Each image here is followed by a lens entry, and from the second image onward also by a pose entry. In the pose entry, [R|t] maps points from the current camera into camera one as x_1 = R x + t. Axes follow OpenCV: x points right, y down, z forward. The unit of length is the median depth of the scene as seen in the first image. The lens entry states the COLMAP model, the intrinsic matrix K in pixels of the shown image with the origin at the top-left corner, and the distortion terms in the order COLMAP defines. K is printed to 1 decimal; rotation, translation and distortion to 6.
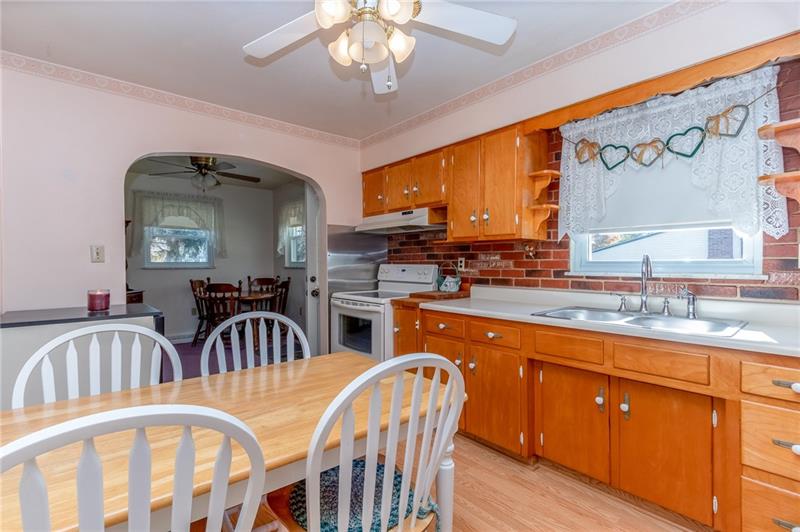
lens RADIAL K [[369.1, 0, 383.0], [0, 369.1, 263.6], [0, 0, 1]] dist [0.000569, -0.000148]
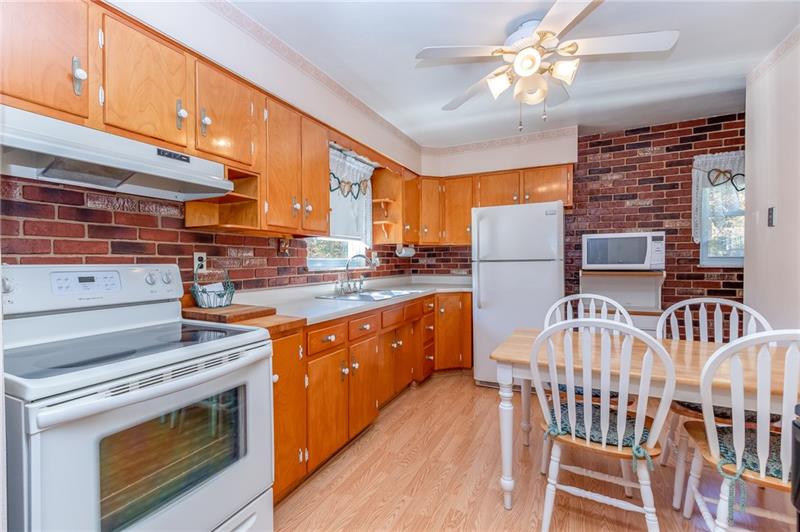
lens RADIAL K [[365.6, 0, 382.6], [0, 365.6, 264.7], [0, 0, 1]] dist [-0.000088, -0.000026]
pose [[-0.394067, -0.005792, 0.919063, -0.525921], [0.009010, 0.999908, 0.010165, 0.001562], [-0.919038, 0.012286, -0.393978, 1.038868]]
